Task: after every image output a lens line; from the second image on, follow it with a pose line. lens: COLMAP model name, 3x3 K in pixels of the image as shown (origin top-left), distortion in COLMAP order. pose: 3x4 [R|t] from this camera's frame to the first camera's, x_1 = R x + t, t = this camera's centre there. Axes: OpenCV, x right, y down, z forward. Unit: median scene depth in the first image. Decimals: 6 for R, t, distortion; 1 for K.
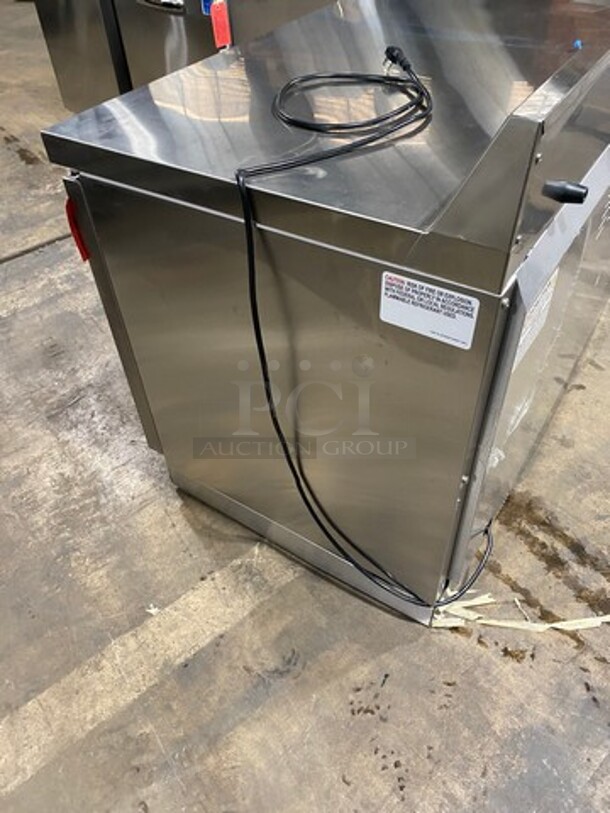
lens RADIAL K [[614.6, 0, 297.7], [0, 614.6, 404.5], [0, 0, 1]] dist [0.038428, -0.040020]
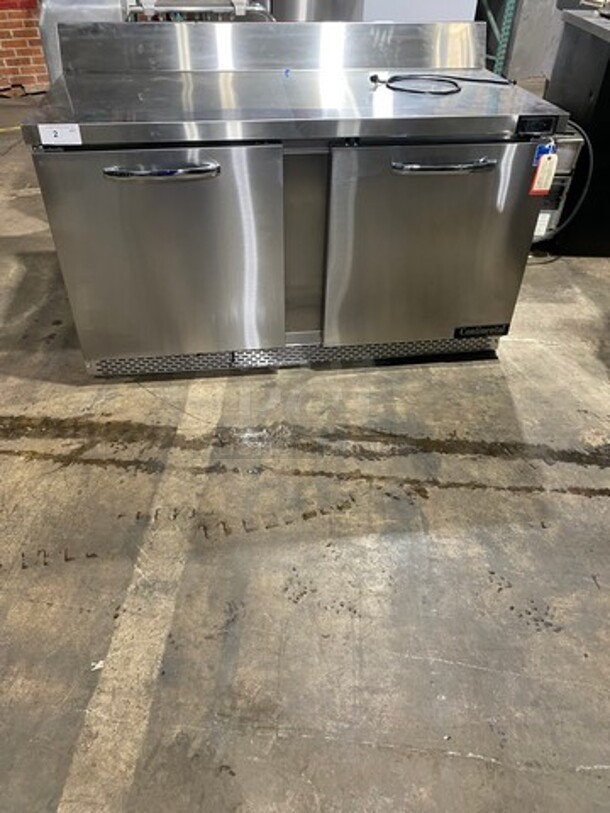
lens RADIAL K [[614.6, 0, 297.7], [0, 614.6, 404.5], [0, 0, 1]] dist [0.038428, -0.040020]
pose [[0.665080, -0.418748, 0.618319, -0.489483], [0.488763, 0.870100, 0.063536, 0.055544], [-0.564605, 0.259955, 0.783354, -0.108793]]
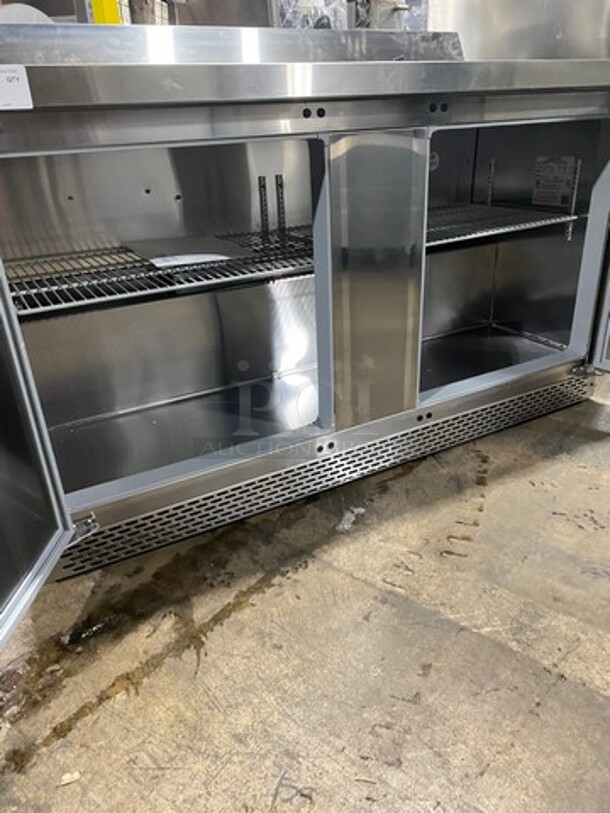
lens RADIAL K [[608.5, 0, 317.2], [0, 608.5, 407.1], [0, 0, 1]] dist [0.000320, -0.000953]
pose [[-0.197595, -0.386045, 0.901069, -0.646152], [0.721321, 0.565189, 0.400322, -0.386458], [-0.663816, 0.729062, 0.166783, 0.924121]]
